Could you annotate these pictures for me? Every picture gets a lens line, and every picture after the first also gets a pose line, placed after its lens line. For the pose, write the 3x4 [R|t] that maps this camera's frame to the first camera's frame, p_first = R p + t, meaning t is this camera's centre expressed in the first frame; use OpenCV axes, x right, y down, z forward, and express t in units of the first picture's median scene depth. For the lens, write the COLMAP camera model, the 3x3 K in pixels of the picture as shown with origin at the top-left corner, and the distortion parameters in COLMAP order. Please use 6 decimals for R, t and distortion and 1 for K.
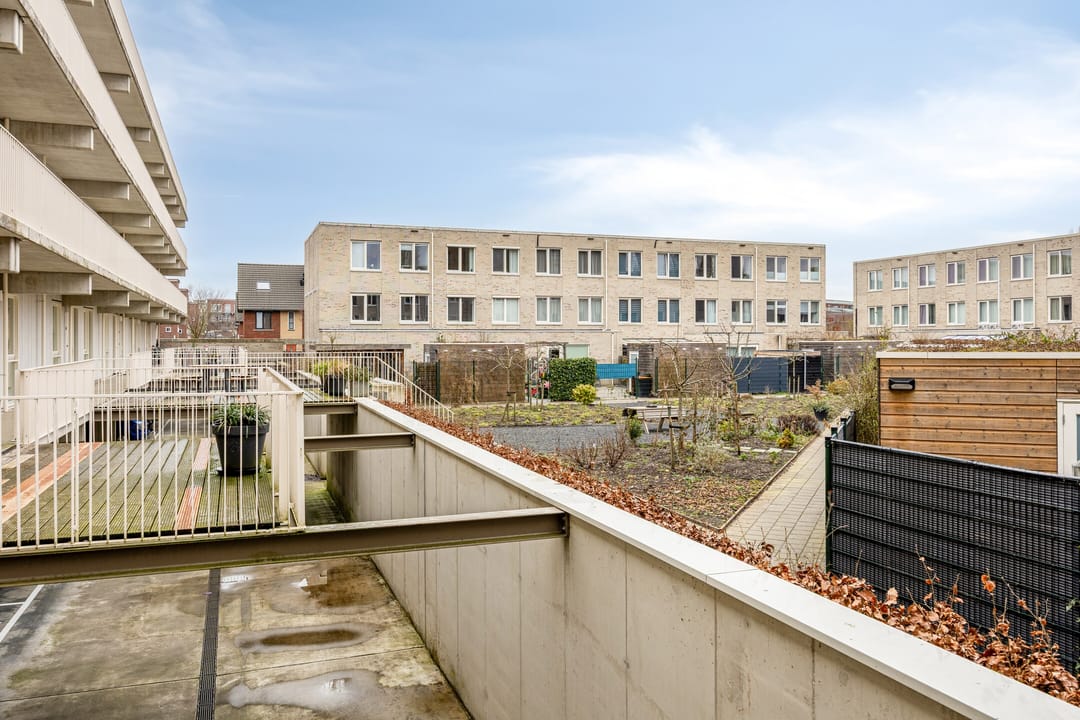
lens RADIAL K [[780.2, 0, 537.4], [0, 780.2, 354.5], [0, 0, 1]] dist [-0.004957, -0.000814]
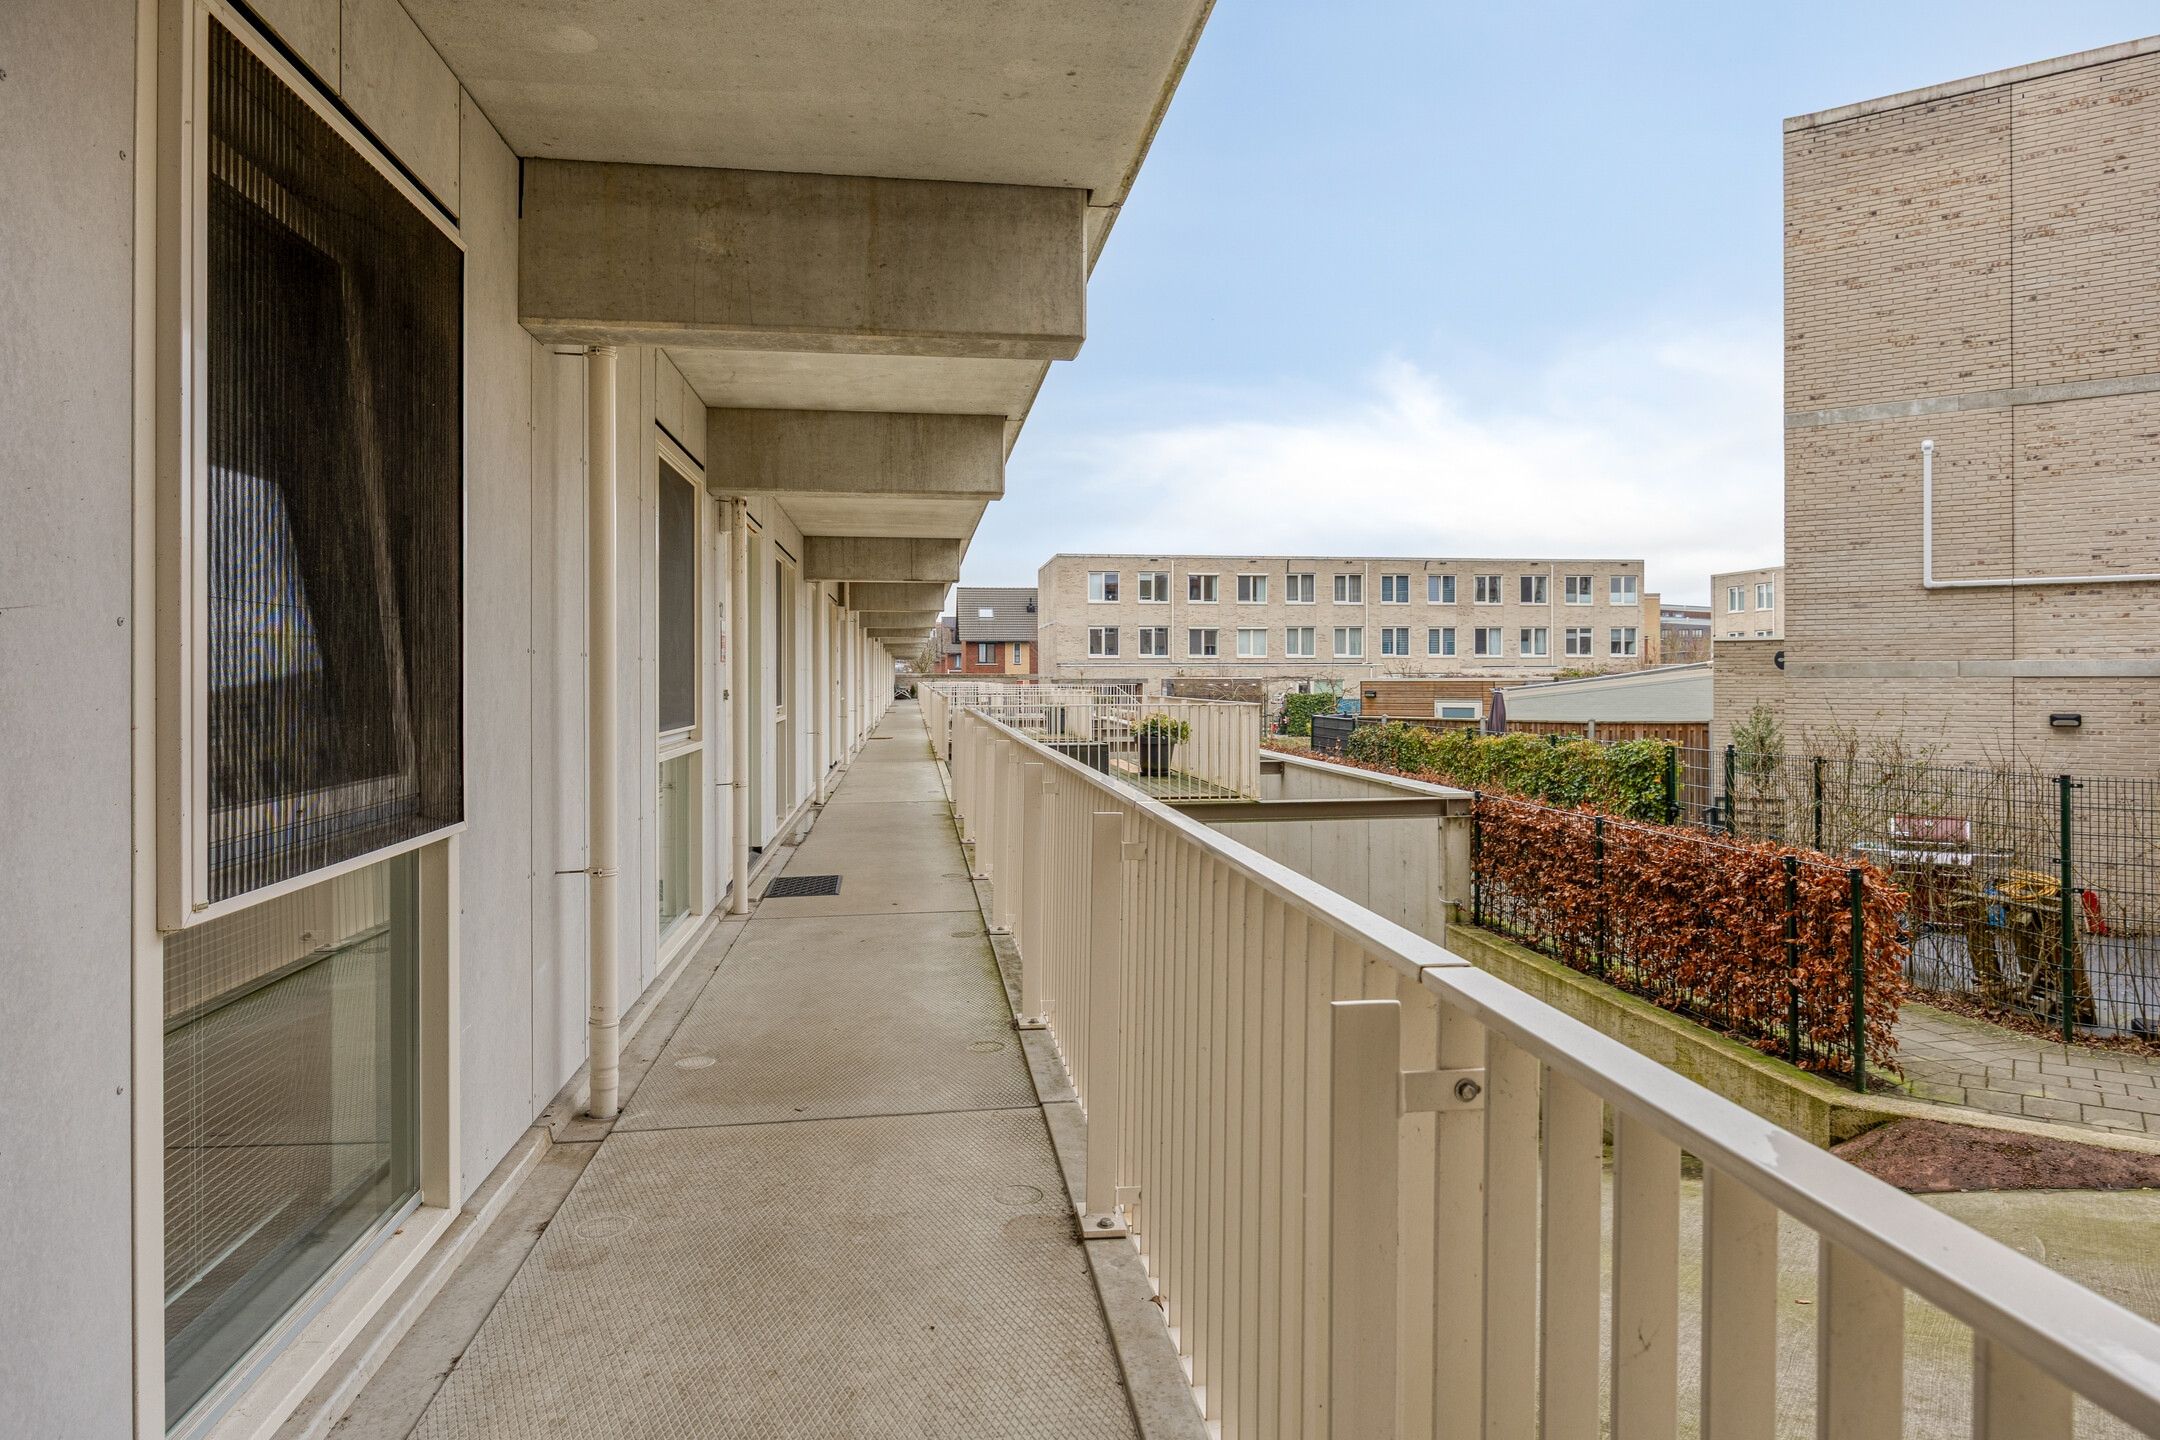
lens RADIAL K [[1170.8, 0, 1079.0], [0, 1170.8, 705.0], [0, 0, 1]] dist [-0.009069, 0.001029]
pose [[0.972968, 0.005209, -0.230880, 0.076596], [-0.003928, 0.999974, 0.006008, 0.009215], [0.230906, -0.004939, 0.972964, -0.375742]]
